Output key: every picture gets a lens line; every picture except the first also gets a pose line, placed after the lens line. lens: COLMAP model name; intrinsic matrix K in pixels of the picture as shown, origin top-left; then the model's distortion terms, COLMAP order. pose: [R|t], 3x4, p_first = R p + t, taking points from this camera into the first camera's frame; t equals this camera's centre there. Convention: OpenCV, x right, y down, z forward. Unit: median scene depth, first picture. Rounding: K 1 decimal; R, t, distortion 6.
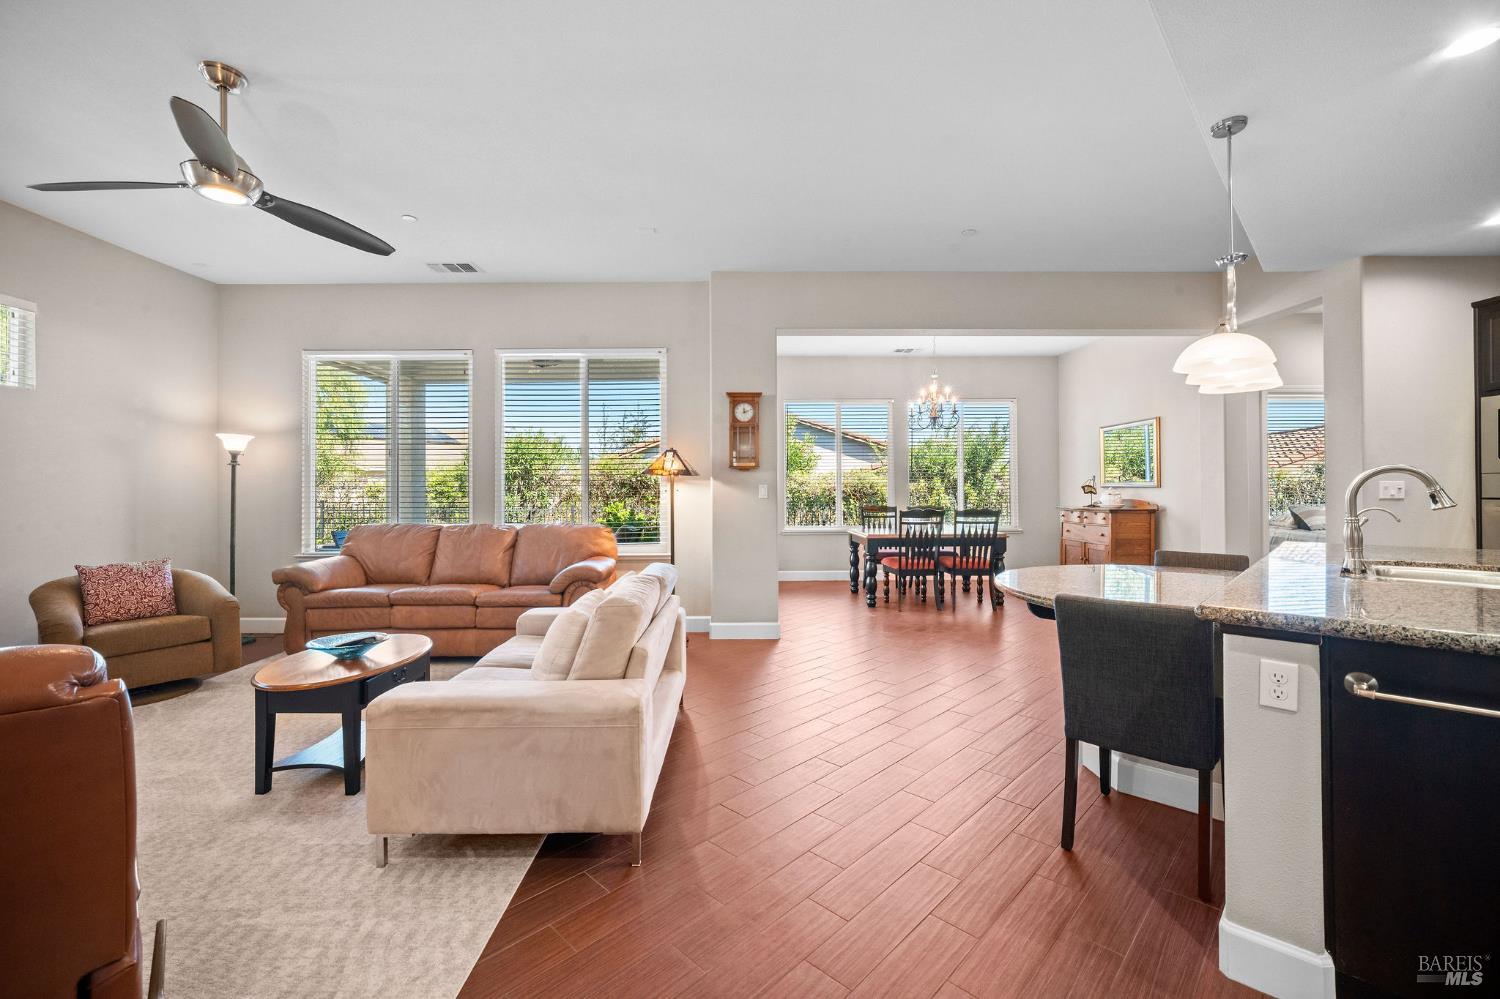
lens RADIAL K [[618.7, 0, 741.2], [0, 618.7, 488.9], [0, 0, 1]] dist [-0.012018, 0.002291]
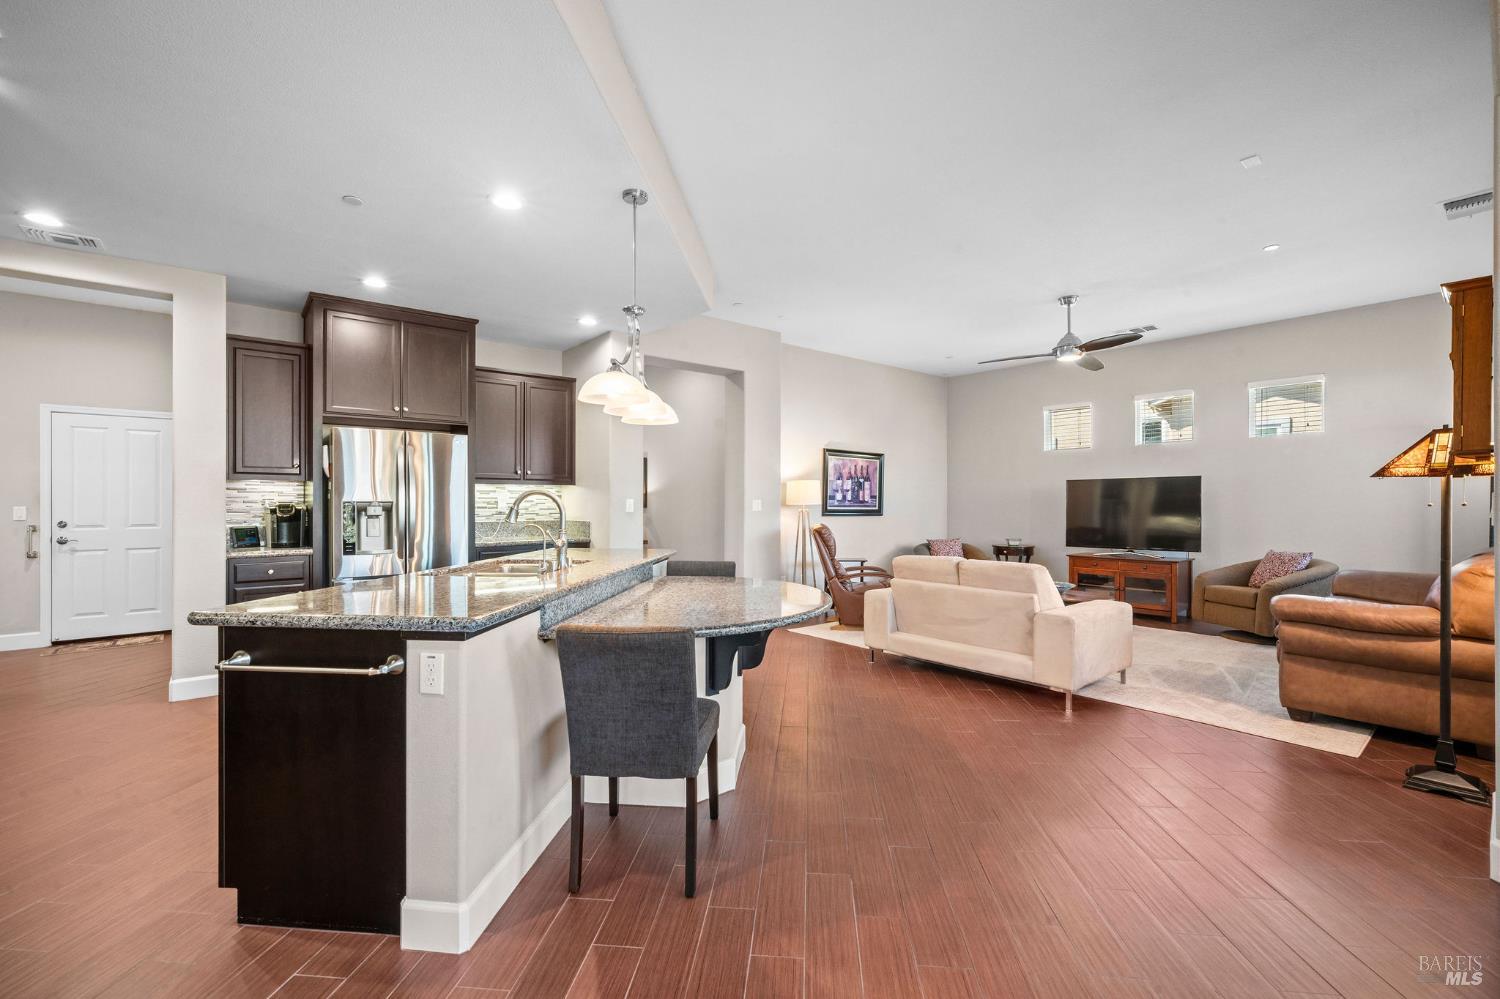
lens RADIAL K [[653.1, 0, 756.7], [0, 653.1, 500.7], [0, 0, 1]] dist [0.003227, 0.001072]
pose [[-0.759613, 0.003255, -0.650367, 0.697878], [0.007122, 0.999969, -0.003314, -0.002220], [0.650337, -0.007150, -0.759613, 1.024227]]
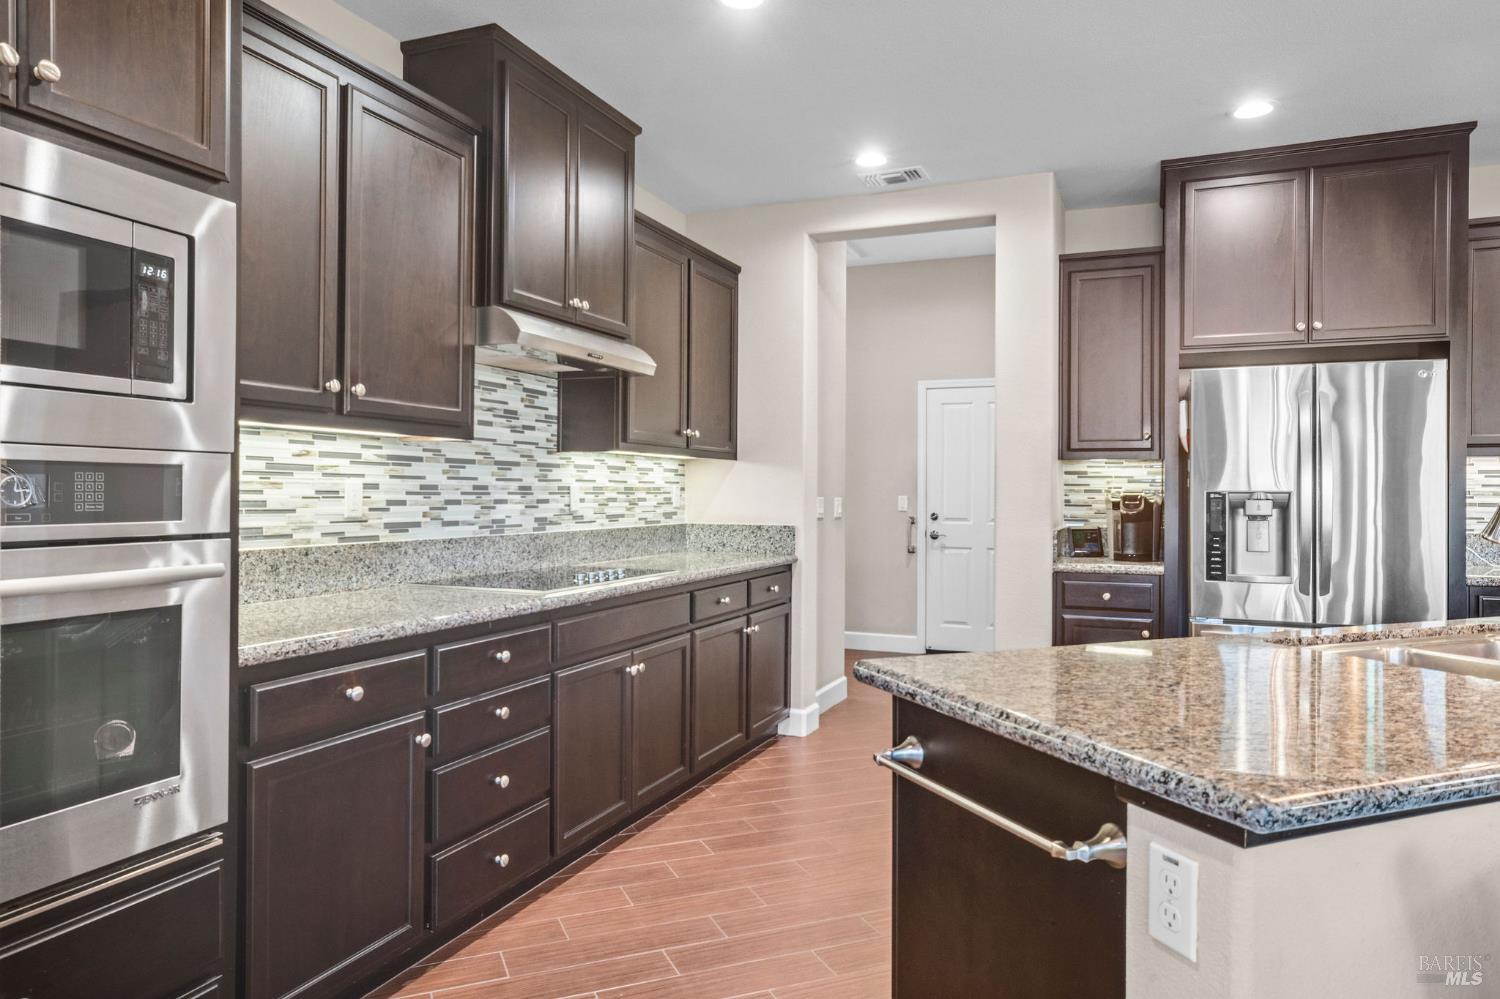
lens RADIAL K [[973.0, 0, 736.5], [0, 973.0, 486.0], [0, 0, 1]] dist [0.014076, 0.004013]
pose [[-0.925311, 0.001755, 0.379205, 0.601428], [-0.002466, 0.999940, -0.010646, -0.003081], [-0.379201, -0.010786, -0.925252, 0.875073]]
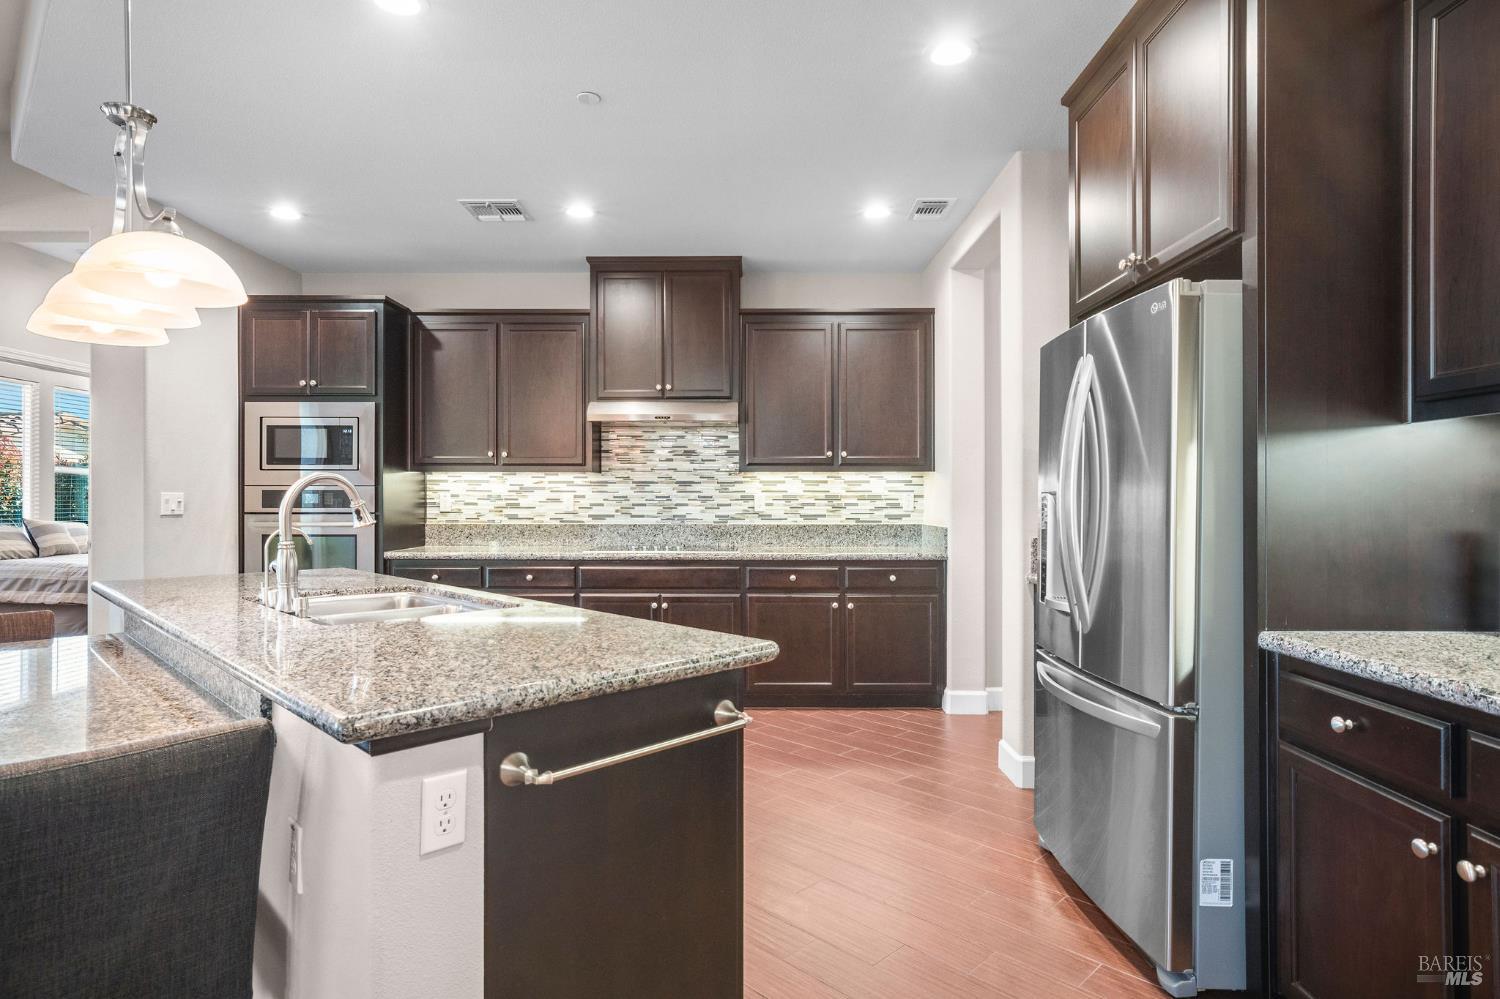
lens RADIAL K [[813.1, 0, 750.1], [0, 813.1, 497.7], [0, 0, 1]] dist [-0.002374, 0.001434]
pose [[-0.007080, 0.007049, 0.999950, 0.006665], [-0.003257, 0.999970, -0.007072, -0.000625], [-0.999970, -0.003307, -0.007057, 0.197198]]
